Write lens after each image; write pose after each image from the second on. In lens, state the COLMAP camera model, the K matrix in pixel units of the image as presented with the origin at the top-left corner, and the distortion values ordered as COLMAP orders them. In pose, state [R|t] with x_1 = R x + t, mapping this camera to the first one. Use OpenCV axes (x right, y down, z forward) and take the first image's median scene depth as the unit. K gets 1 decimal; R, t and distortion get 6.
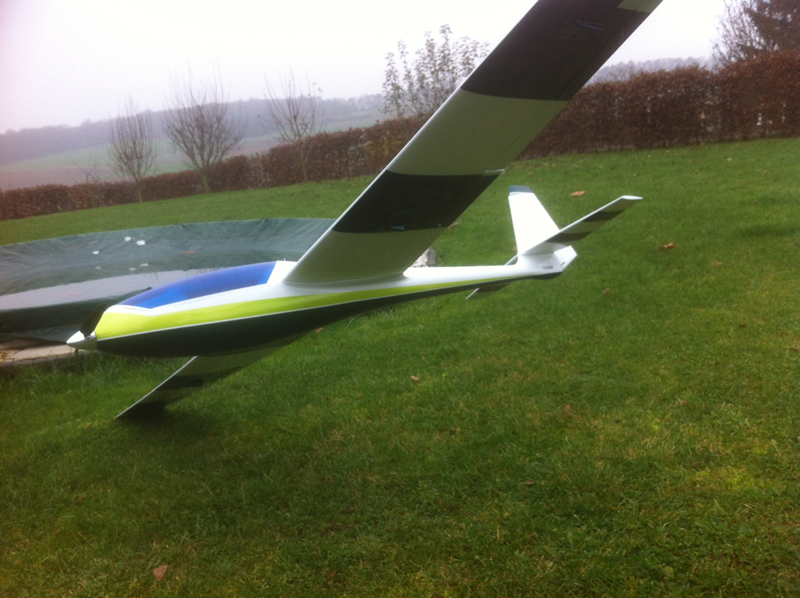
lens RADIAL K [[708.3, 0, 416.6], [0, 708.3, 302.2], [0, 0, 1]] dist [0.117270, -0.320507]
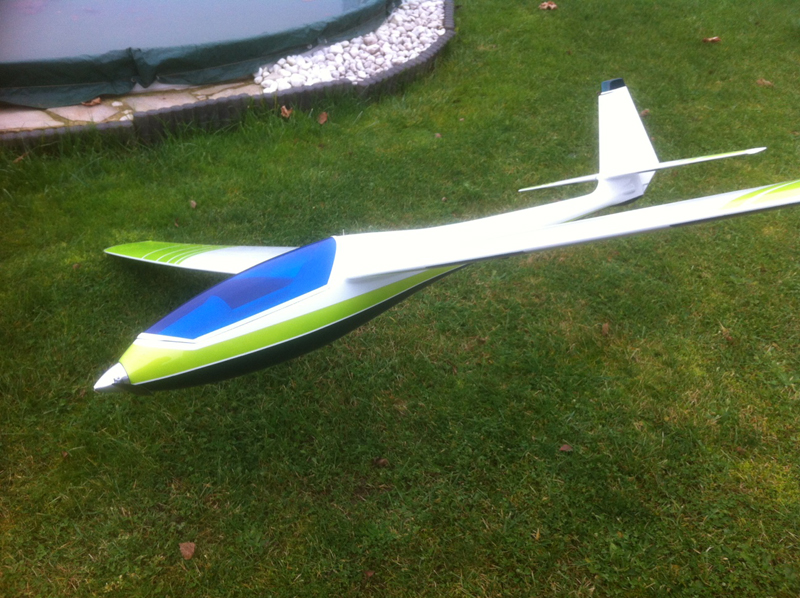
lens RADIAL K [[708.3, 0, 416.6], [0, 708.3, 302.2], [0, 0, 1]] dist [0.117270, -0.320507]
pose [[0.991209, 0.111902, 0.070582, -0.110708], [-0.130812, 0.908790, 0.396220, -0.234022], [-0.019806, -0.401970, 0.915439, 0.174836]]
